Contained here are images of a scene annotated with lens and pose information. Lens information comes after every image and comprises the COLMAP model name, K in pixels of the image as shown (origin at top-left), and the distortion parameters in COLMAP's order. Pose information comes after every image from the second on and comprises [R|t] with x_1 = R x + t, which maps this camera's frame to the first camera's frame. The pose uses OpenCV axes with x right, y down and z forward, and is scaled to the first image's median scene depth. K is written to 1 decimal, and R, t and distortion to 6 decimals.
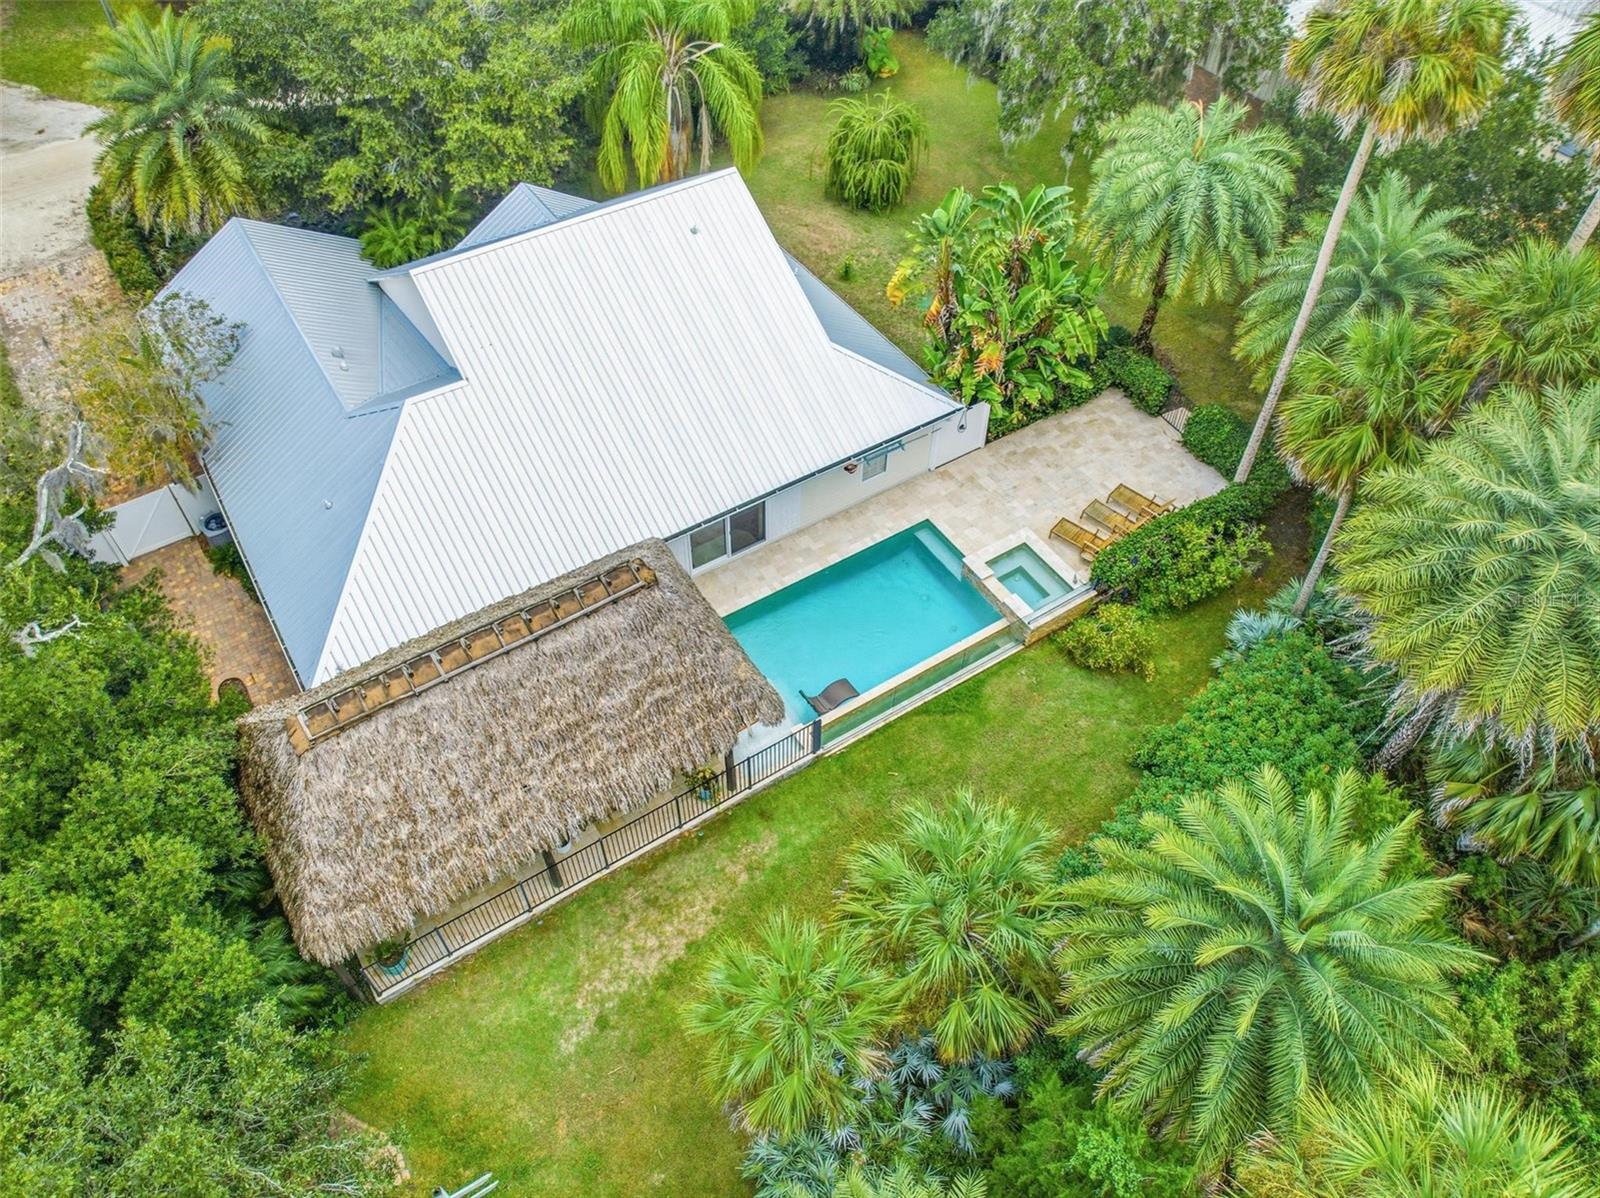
lens RADIAL K [[1118.7, 0, 800.1], [0, 1118.7, 604.1], [0, 0, 1]] dist [-0.066138, 0.026197]
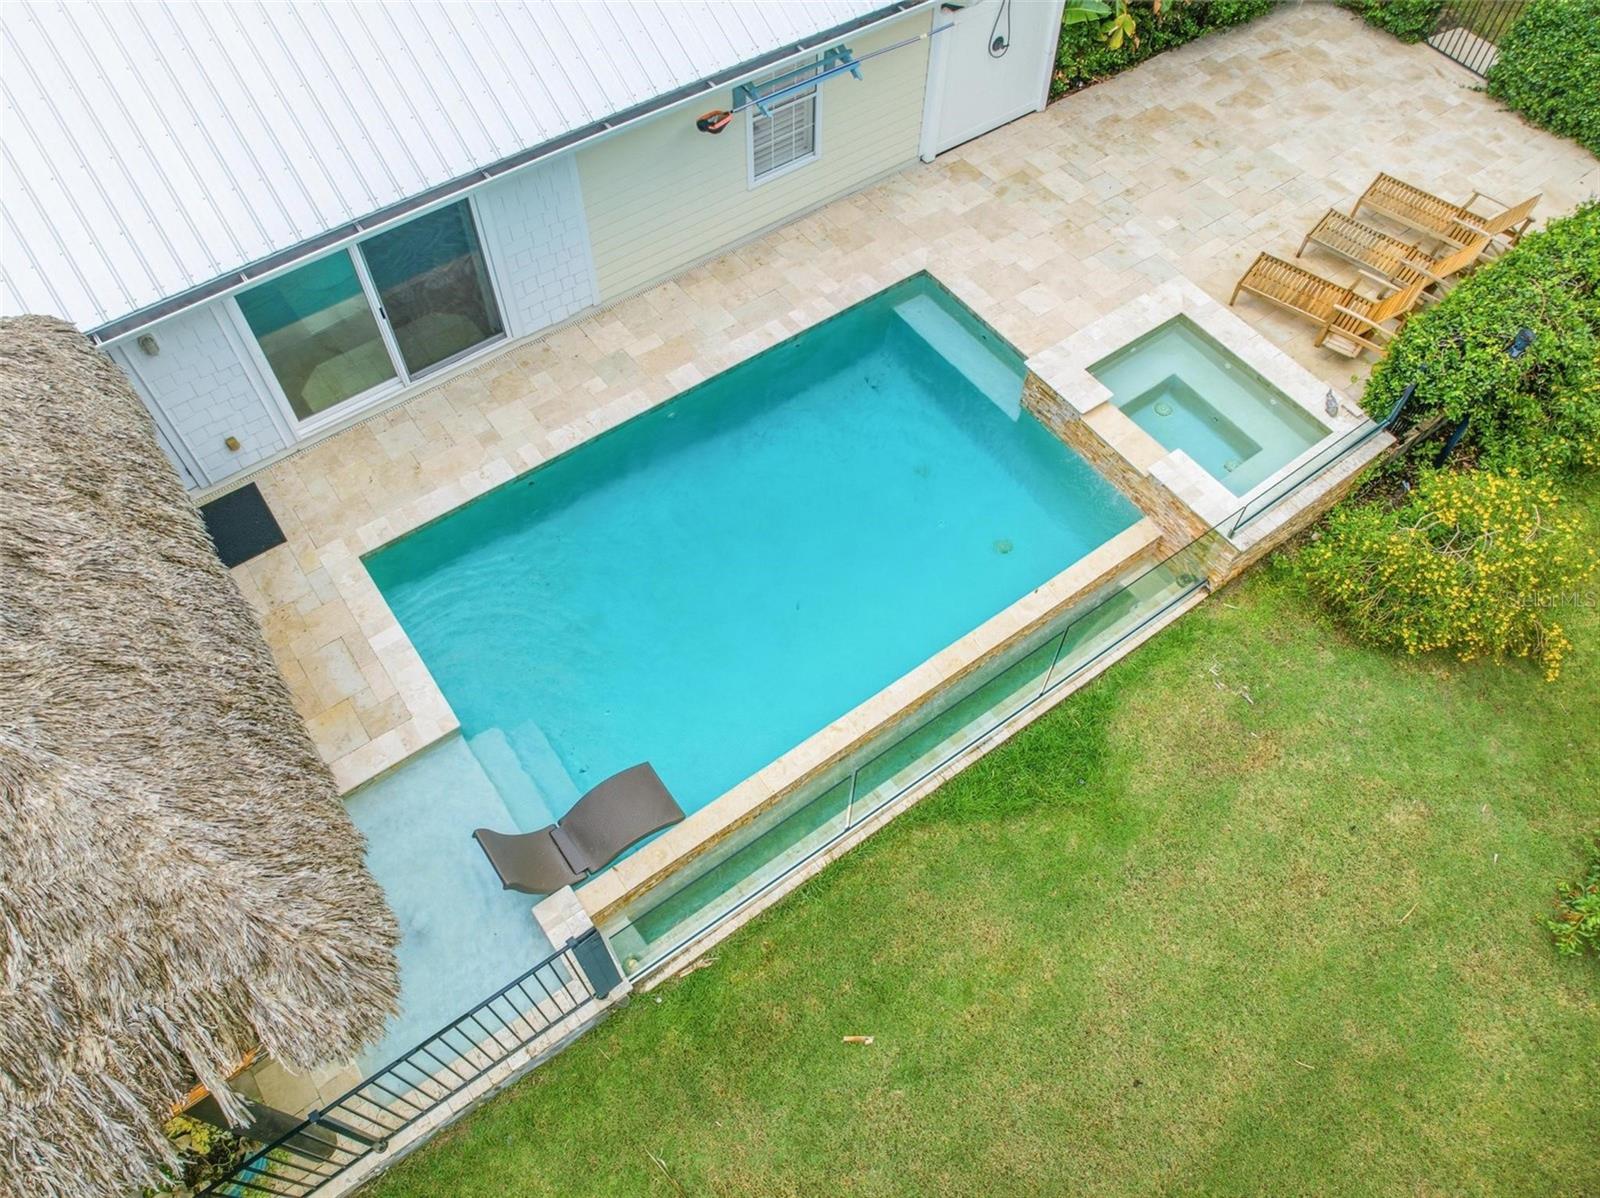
lens RADIAL K [[1118.7, 0, 800.1], [0, 1118.7, 604.1], [0, 0, 1]] dist [-0.066138, 0.026197]
pose [[0.998660, -0.047450, 0.020671, 0.059276], [0.044503, 0.991144, 0.125113, -0.009888], [-0.026425, -0.124026, 0.991927, 0.630363]]
